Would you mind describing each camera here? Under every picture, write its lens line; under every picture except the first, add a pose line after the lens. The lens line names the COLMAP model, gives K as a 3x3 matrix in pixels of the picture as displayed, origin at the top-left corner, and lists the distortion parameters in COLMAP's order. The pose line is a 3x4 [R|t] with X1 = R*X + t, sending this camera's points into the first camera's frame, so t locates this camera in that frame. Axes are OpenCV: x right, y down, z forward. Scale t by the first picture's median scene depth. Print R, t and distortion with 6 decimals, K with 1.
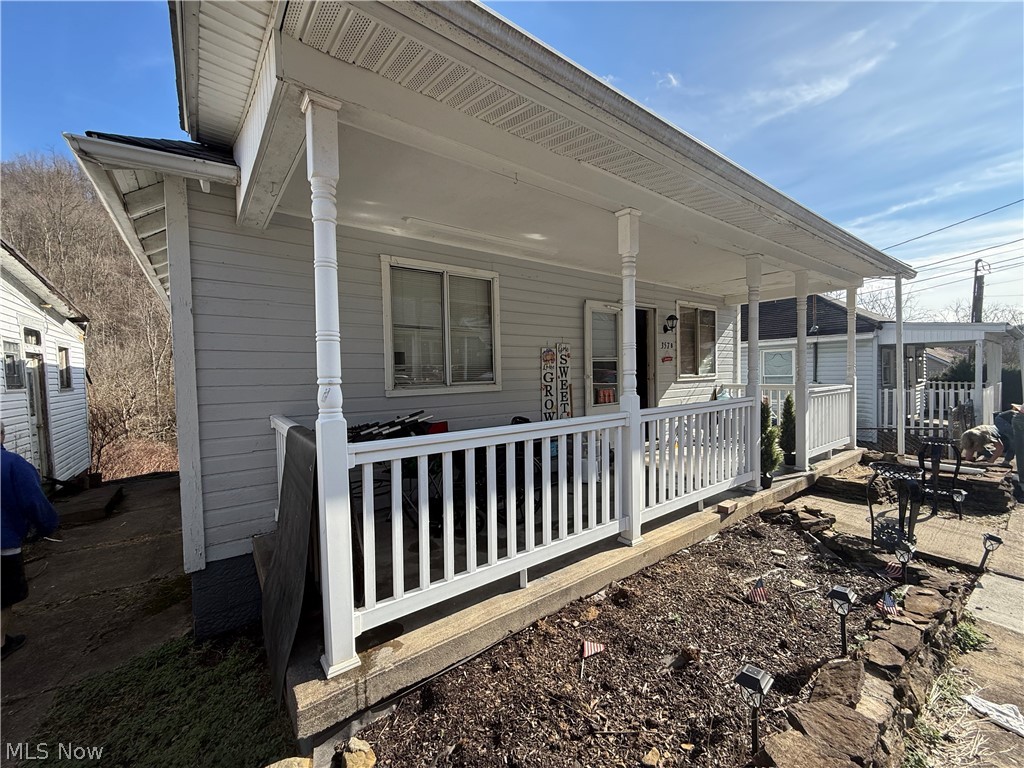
lens RADIAL K [[410.3, 0, 510.3], [0, 410.3, 385.9], [0, 0, 1]] dist [0.000804, 0.000396]
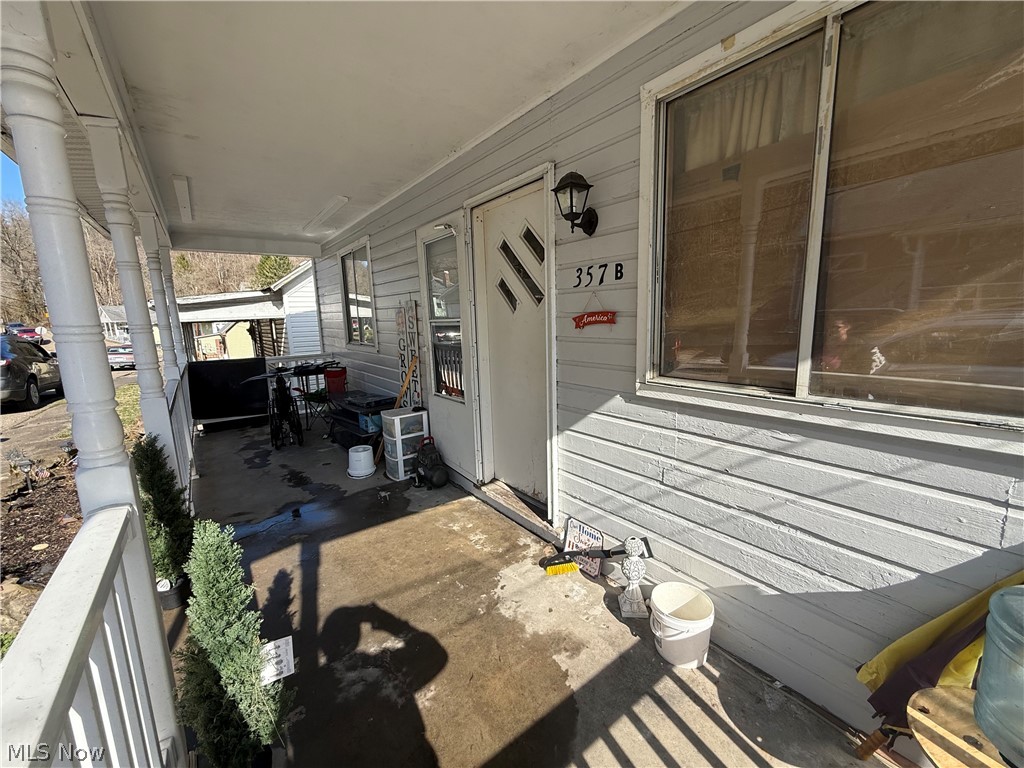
lens RADIAL K [[410.3, 0, 510.3], [0, 410.3, 385.9], [0, 0, 1]] dist [0.000804, 0.000396]
pose [[0.004042, 0.187257, -0.982303, 0.919699], [-0.007835, 0.982286, 0.187222, -0.095298], [0.999961, 0.006940, 0.005438, 1.212981]]
